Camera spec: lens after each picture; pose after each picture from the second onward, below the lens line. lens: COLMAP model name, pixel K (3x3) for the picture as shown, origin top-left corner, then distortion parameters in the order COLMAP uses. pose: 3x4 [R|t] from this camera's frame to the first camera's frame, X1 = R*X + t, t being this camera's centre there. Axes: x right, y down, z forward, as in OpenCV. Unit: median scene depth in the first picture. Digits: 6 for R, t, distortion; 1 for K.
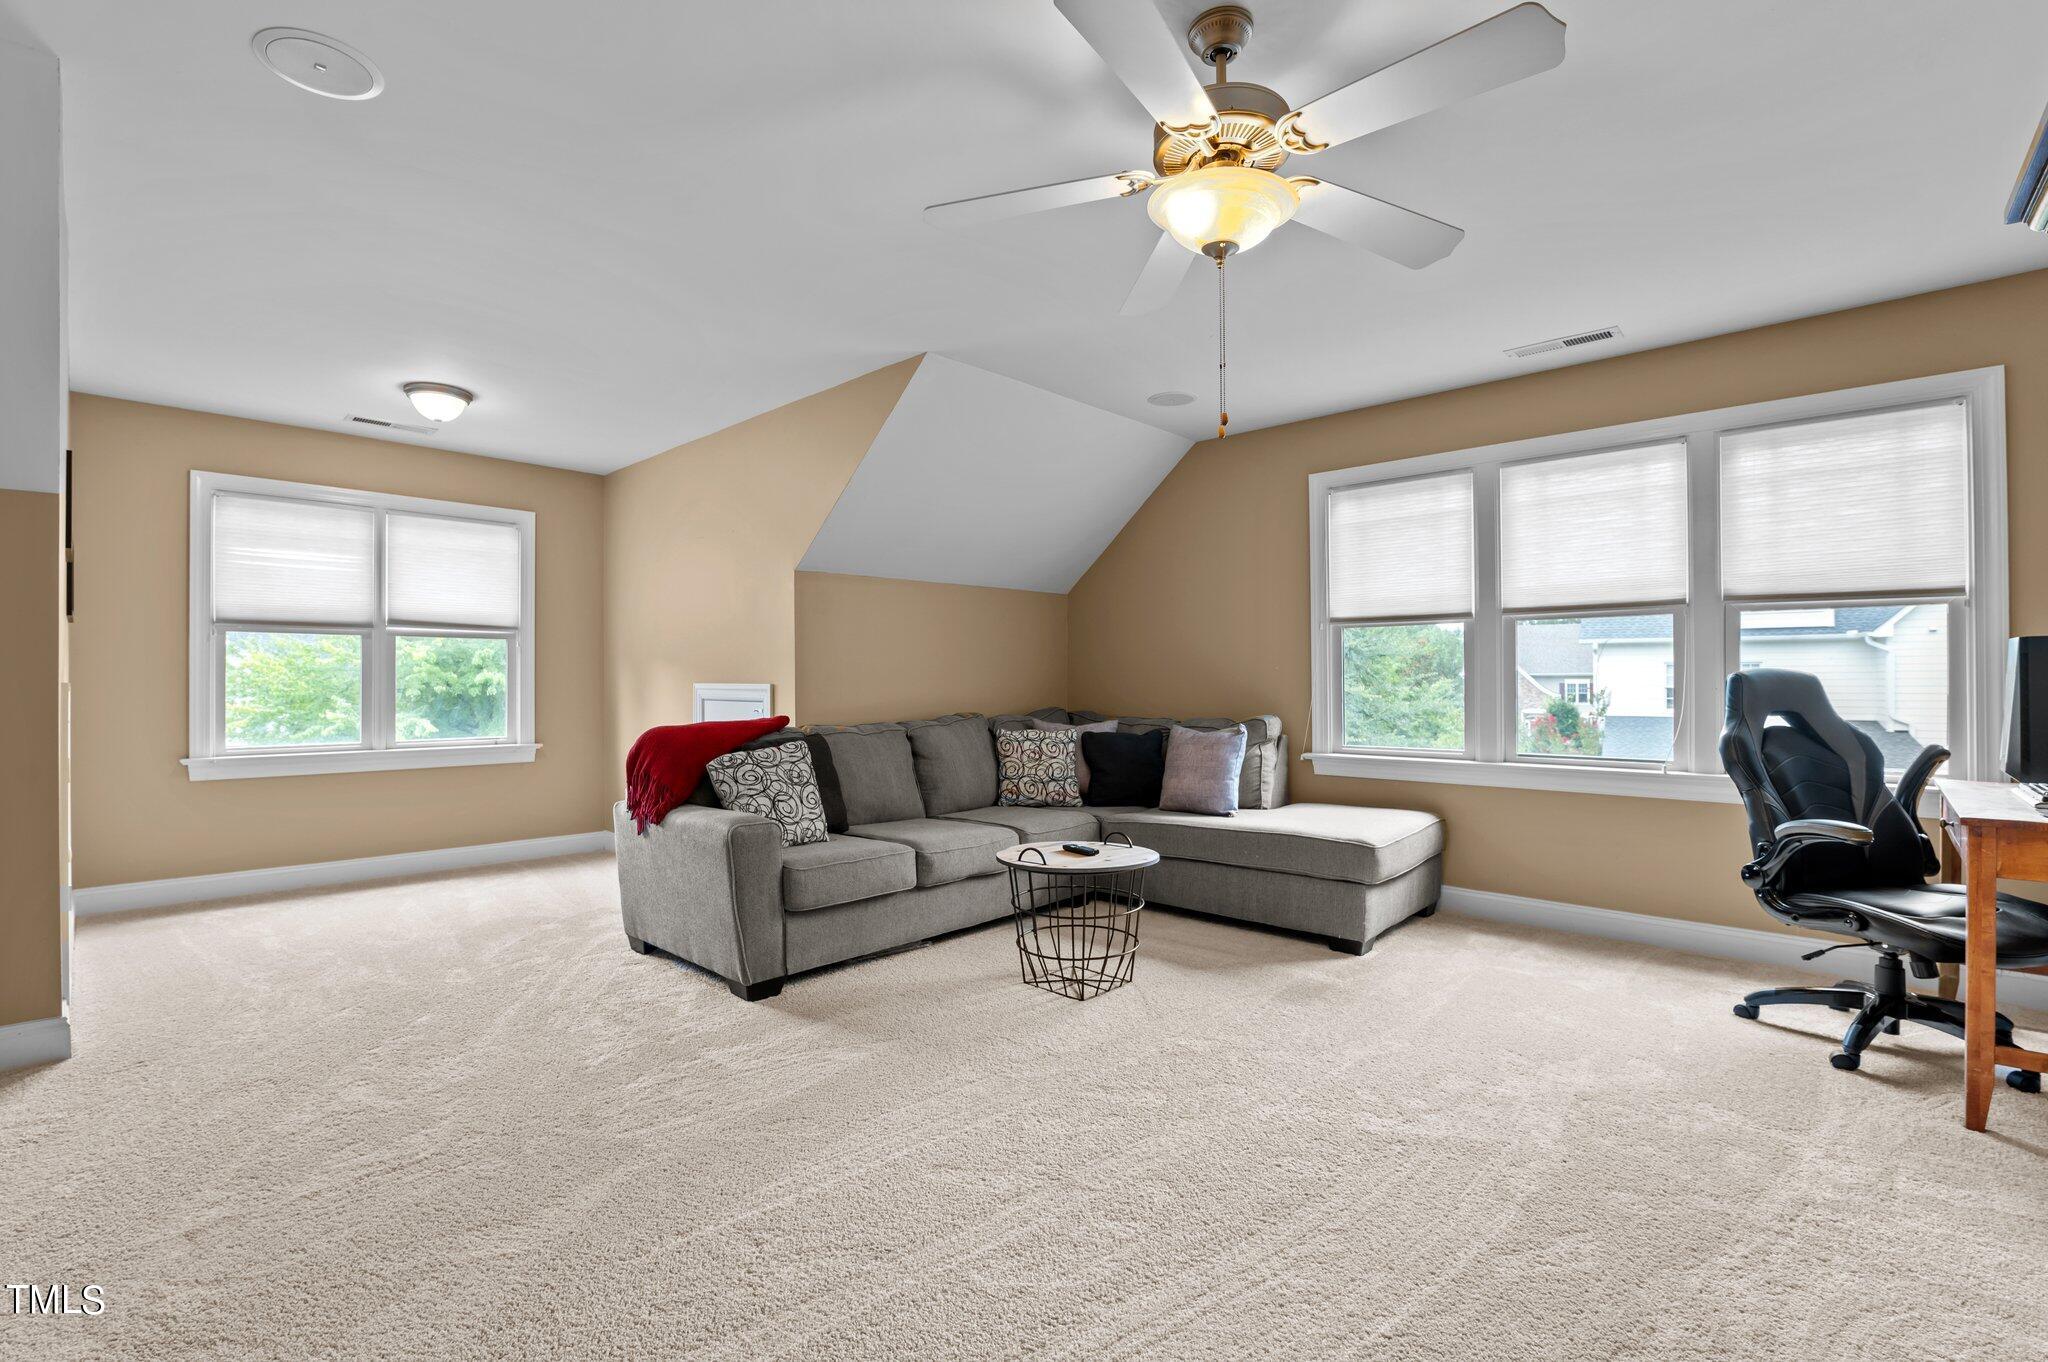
lens RADIAL K [[913.8, 0, 1024.0], [0, 913.8, 681.0], [0, 0, 1]] dist [-0.023345, 0.000009]
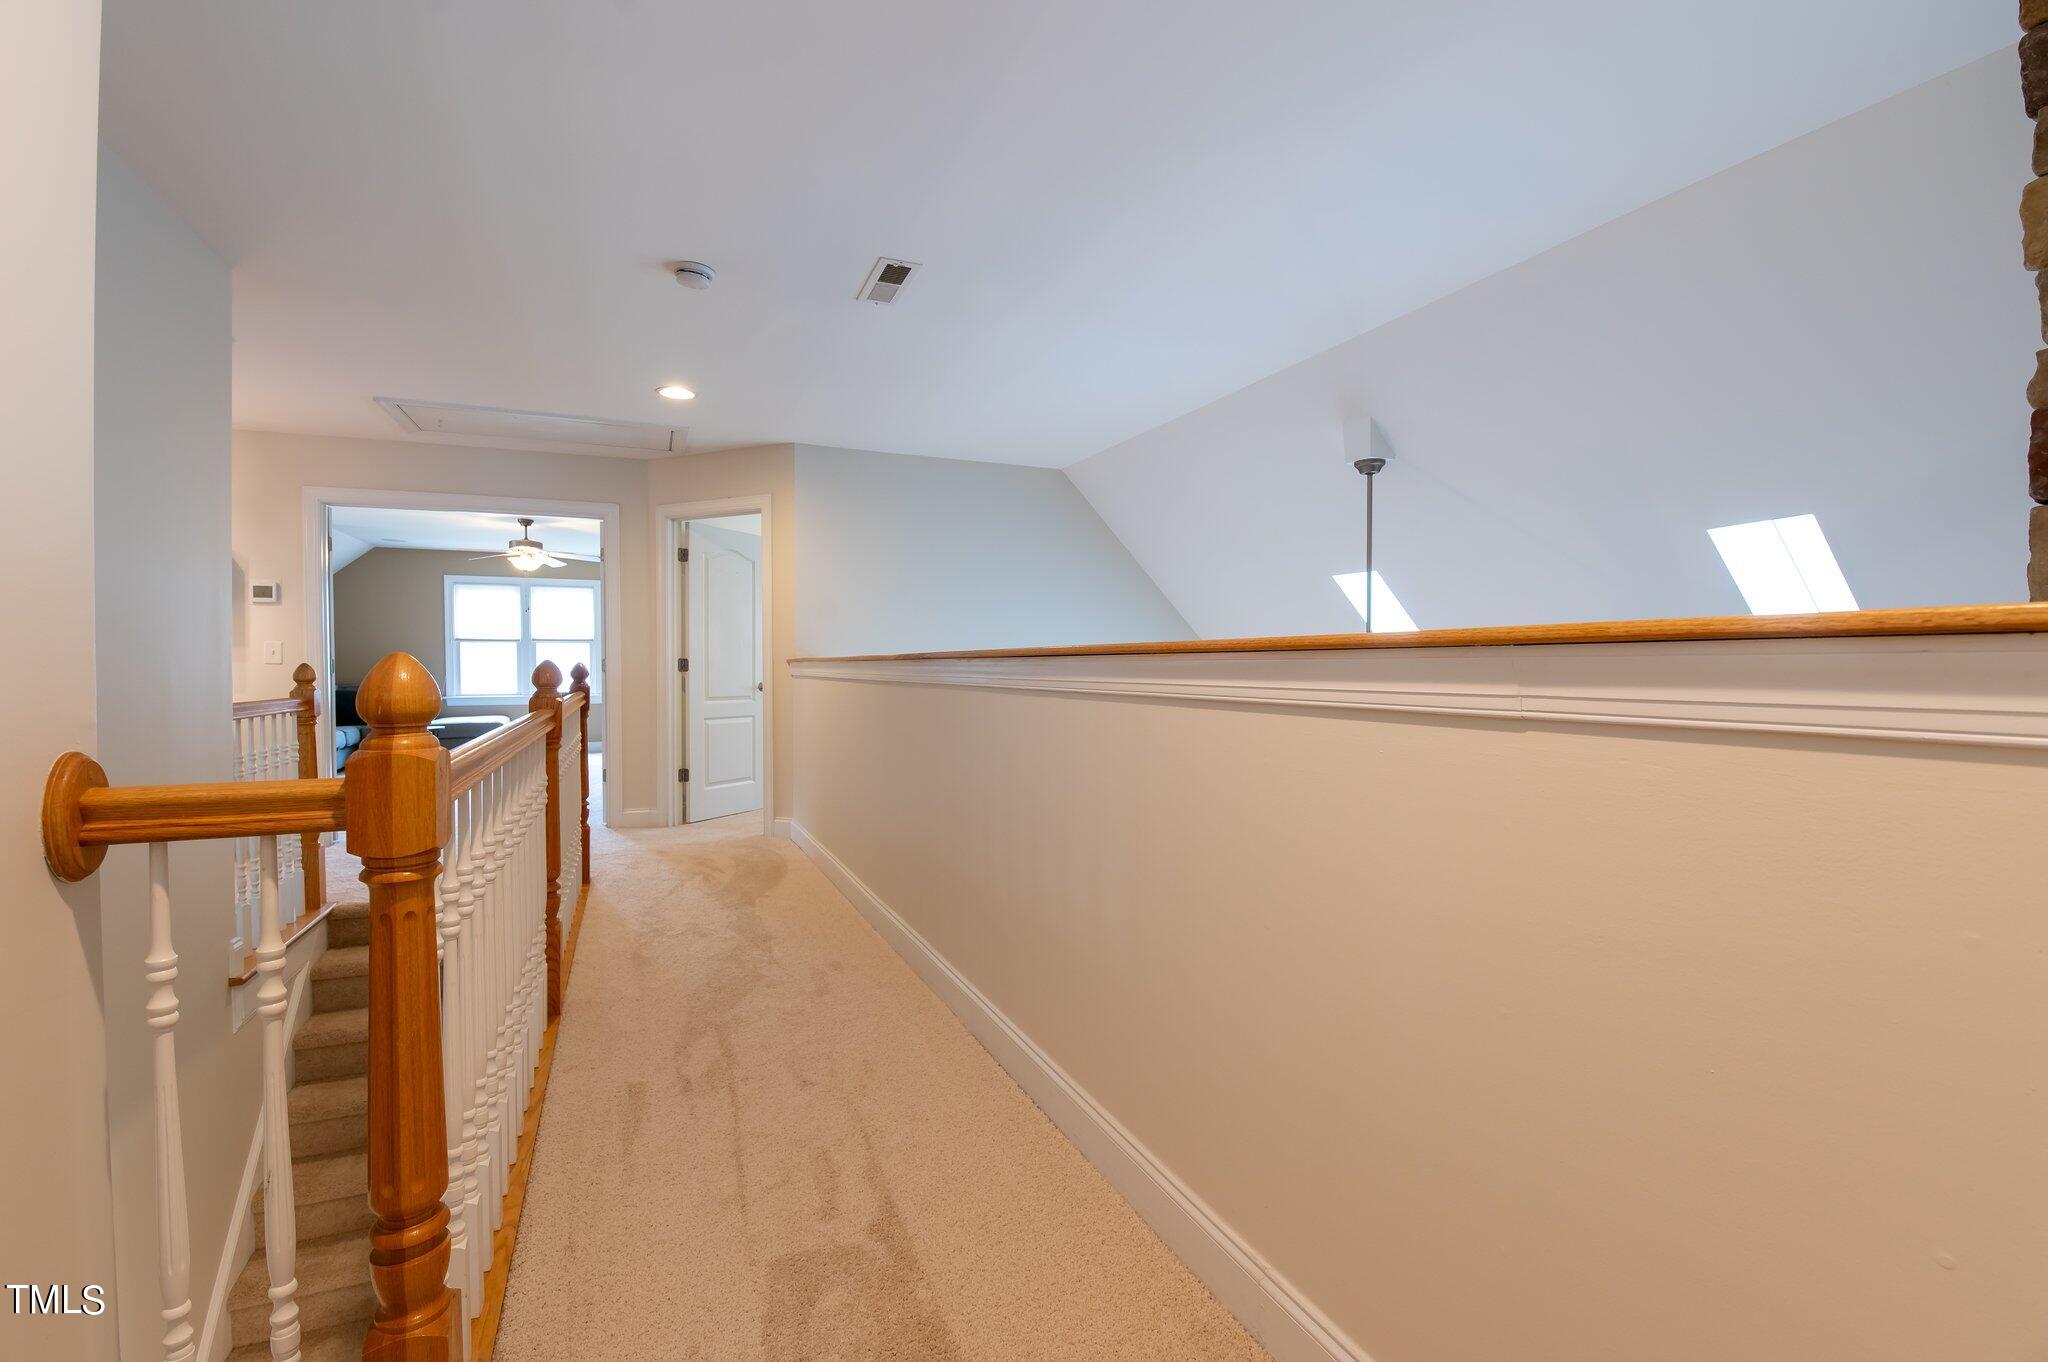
lens RADIAL K [[902.5, 0, 1018.5], [0, 902.5, 674.1], [0, 0, 1]] dist [-0.001842, 0.000147]
pose [[0.405373, -0.010688, 0.914089, -1.257707], [0.002198, 0.999940, 0.010717, 0.001736], [-0.914149, -0.002335, 0.405372, -1.326252]]
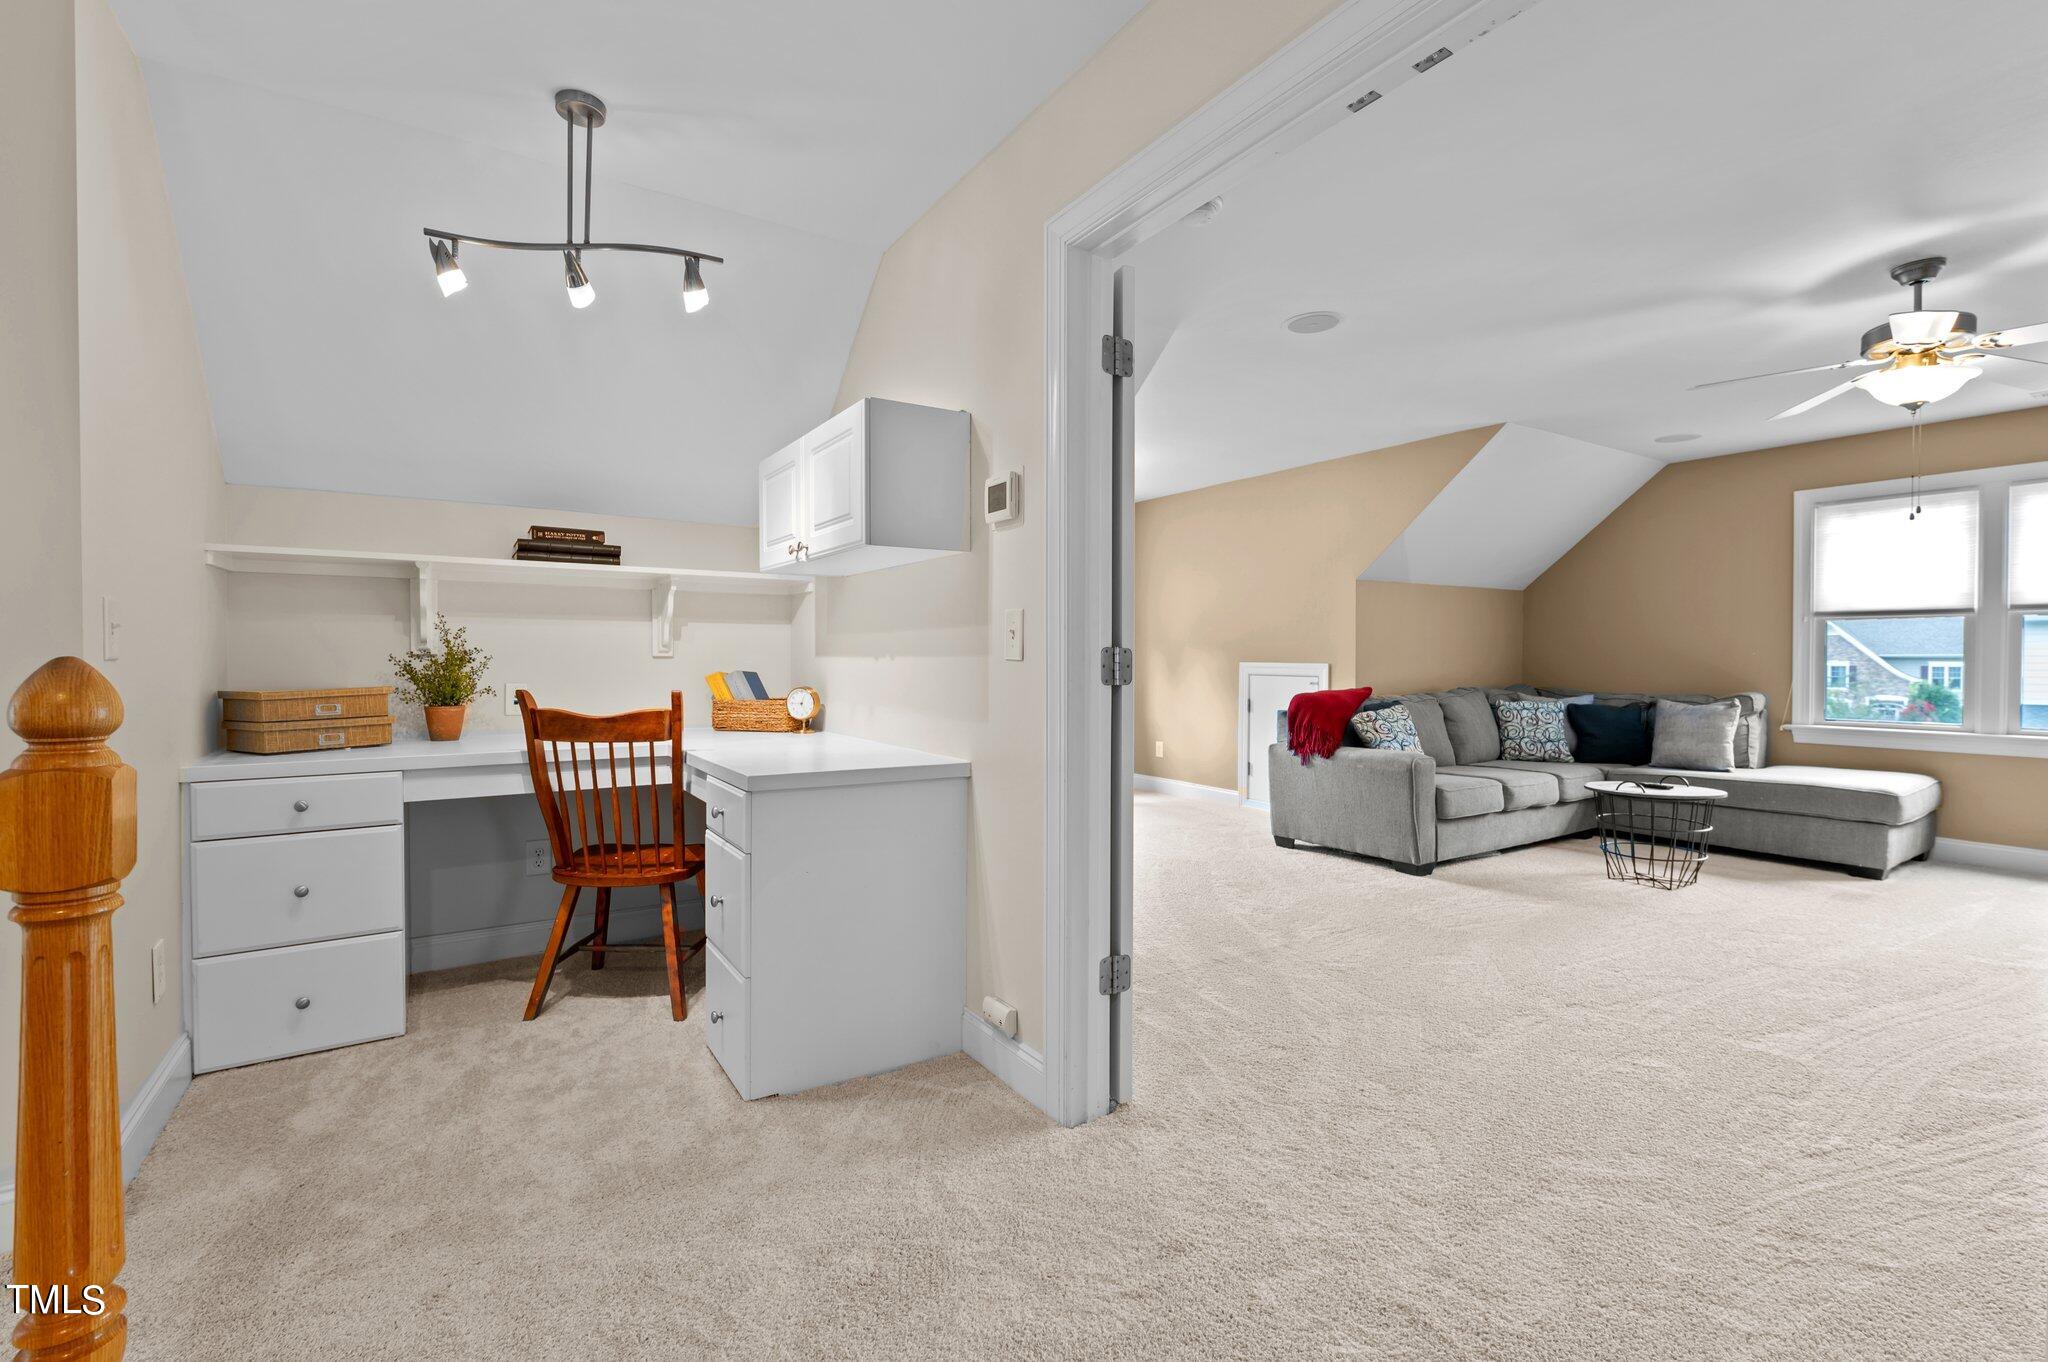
lens RADIAL K [[902.5, 0, 1018.5], [0, 902.5, 674.1], [0, 0, 1]] dist [-0.001842, 0.000147]
pose [[0.970898, 0.010311, -0.239269, -0.415103], [-0.006121, 0.999815, 0.018247, -0.002936], [0.239413, -0.016252, 0.970782, -0.421340]]
